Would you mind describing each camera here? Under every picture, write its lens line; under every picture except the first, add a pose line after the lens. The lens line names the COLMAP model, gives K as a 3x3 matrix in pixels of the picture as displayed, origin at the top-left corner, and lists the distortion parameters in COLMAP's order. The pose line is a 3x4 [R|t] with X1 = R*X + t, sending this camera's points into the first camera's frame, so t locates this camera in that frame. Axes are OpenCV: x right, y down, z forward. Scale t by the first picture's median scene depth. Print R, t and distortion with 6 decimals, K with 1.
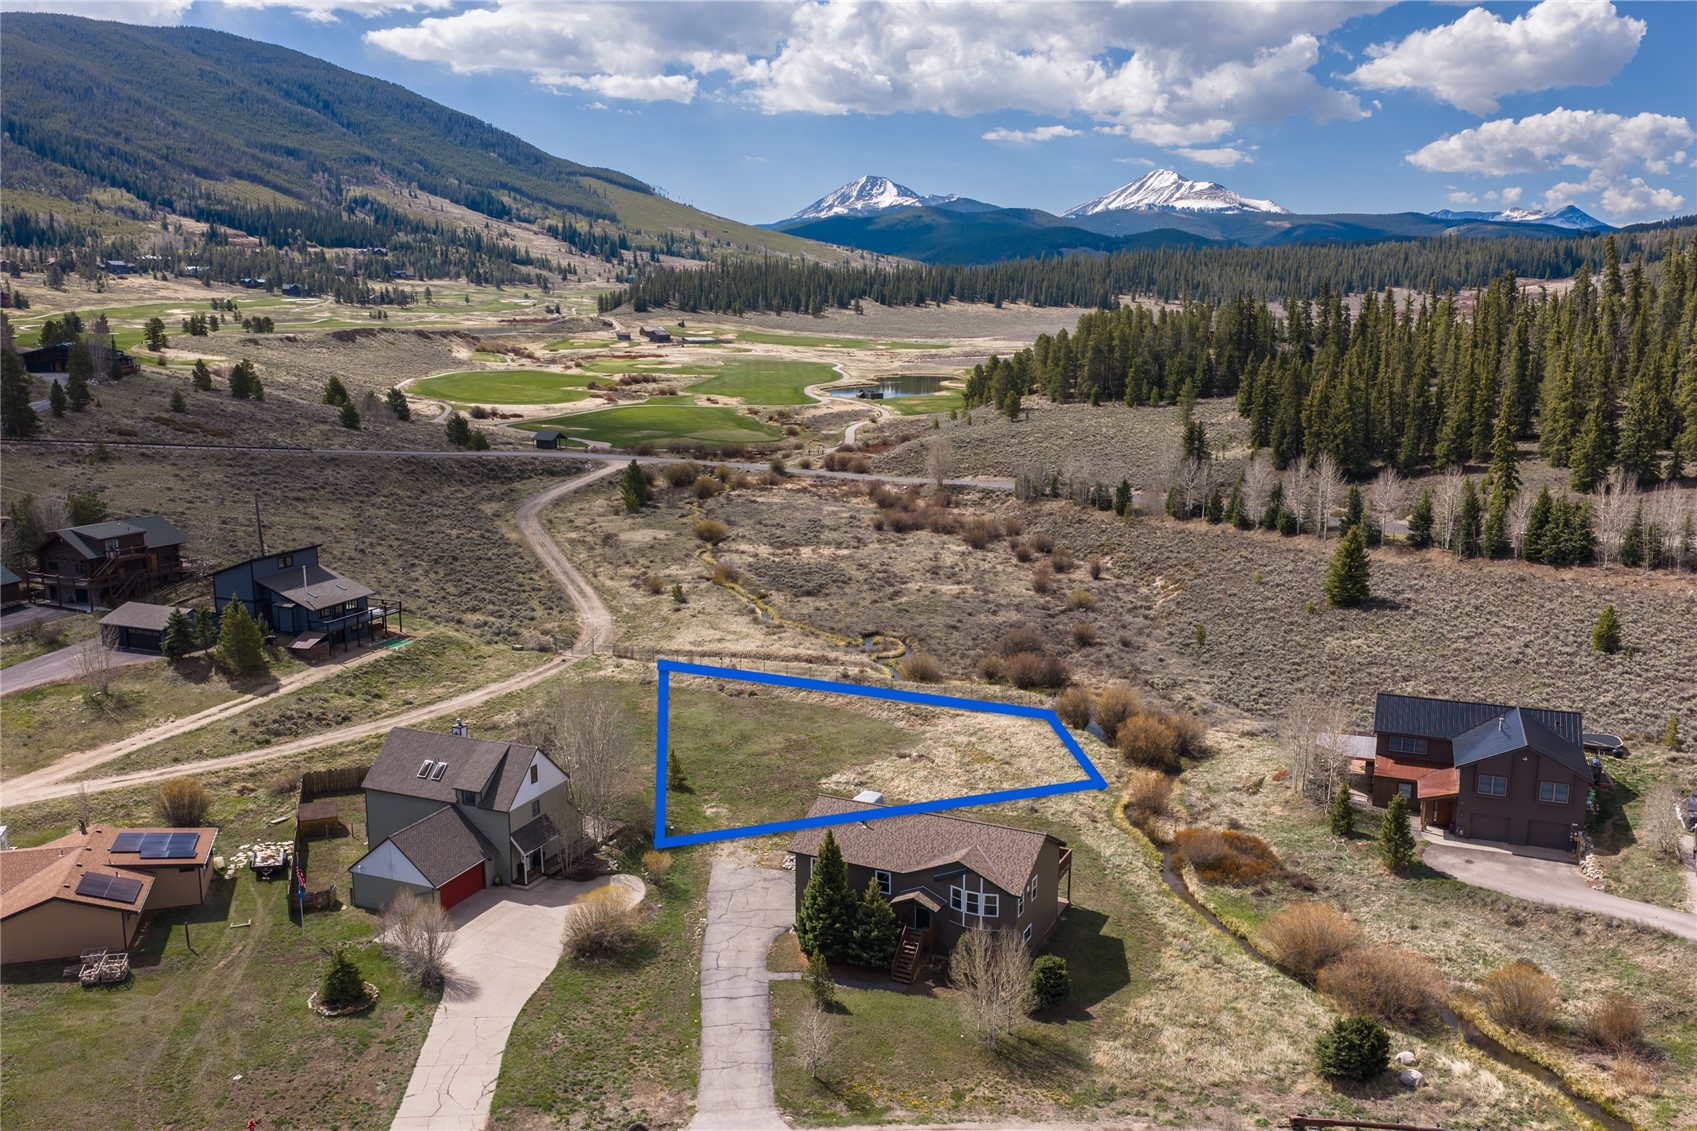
lens RADIAL K [[1401.8, 0, 843.0], [0, 1401.8, 586.0], [0, 0, 1]] dist [0.024556, -0.045592]
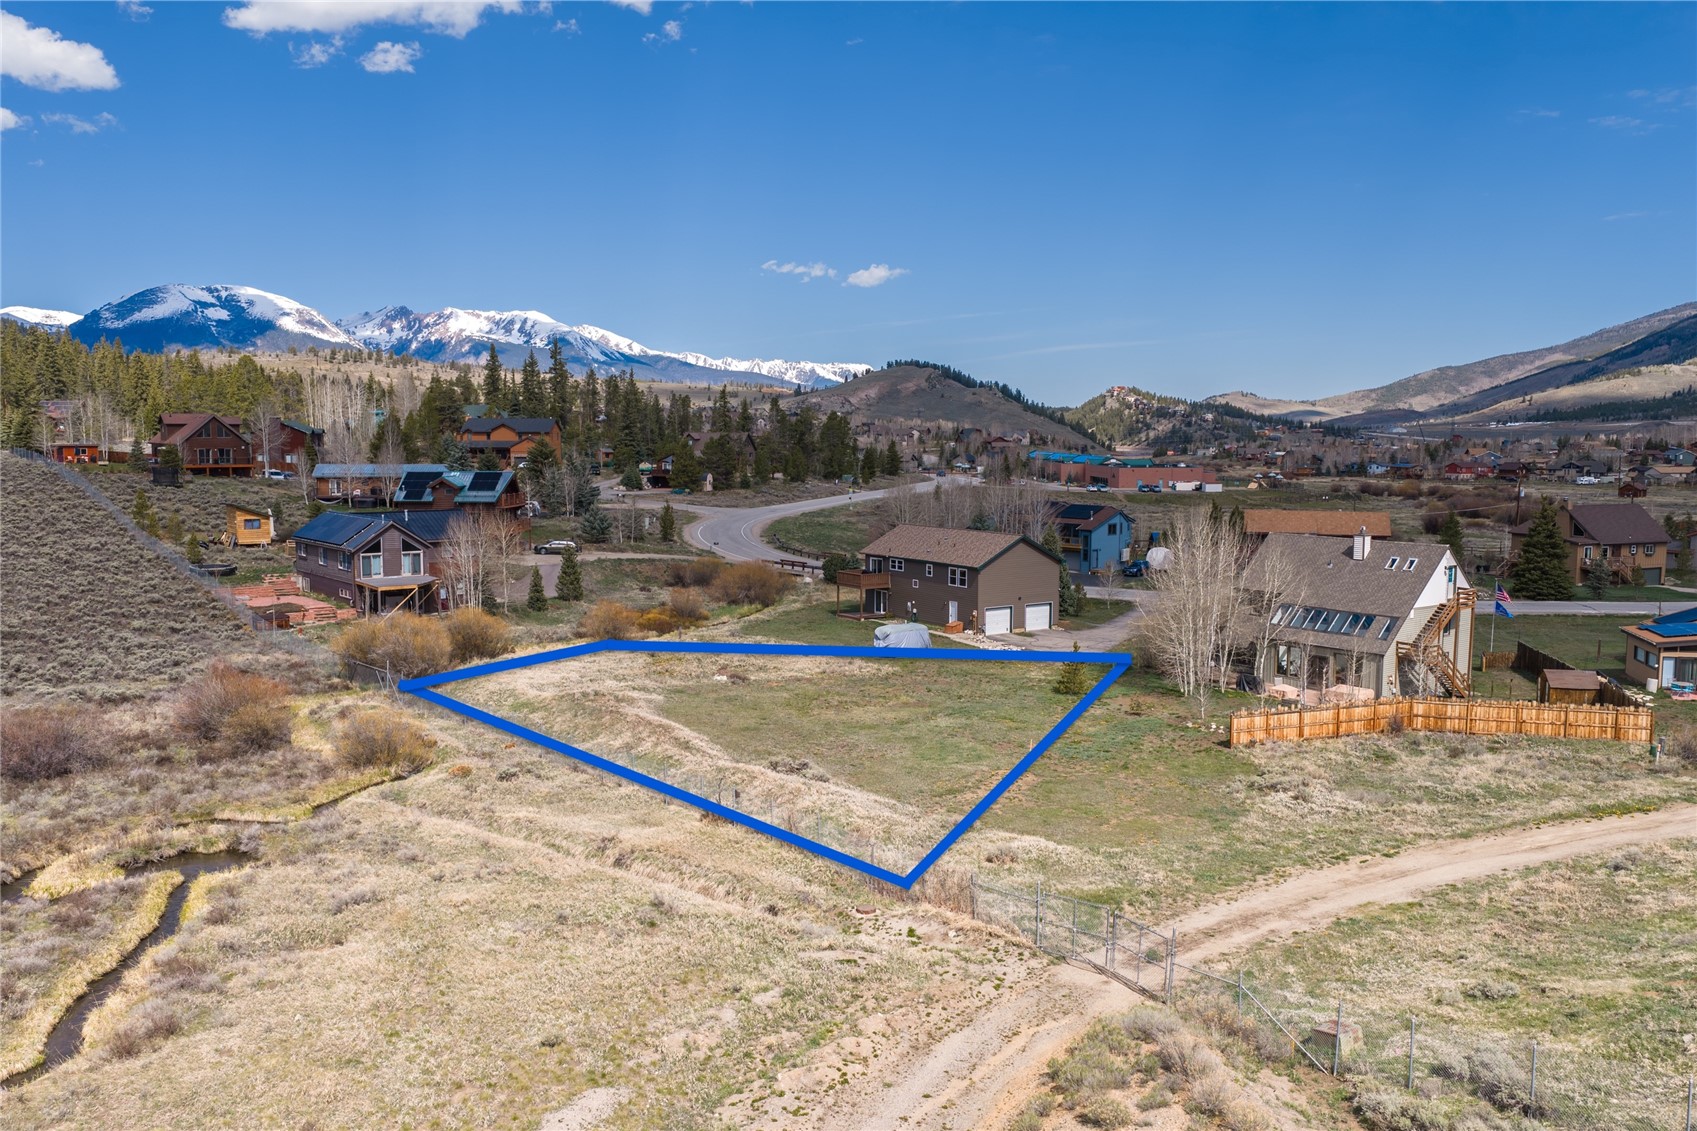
lens RADIAL K [[1398.2, 0, 843.4], [0, 1398.2, 583.3], [0, 0, 1]] dist [0.028164, -0.051024]
pose [[-0.870935, -0.060851, 0.487615, -0.235906], [0.094178, 0.953239, 0.287170, -0.083400], [-0.482289, 0.296029, -0.824478, 1.057019]]
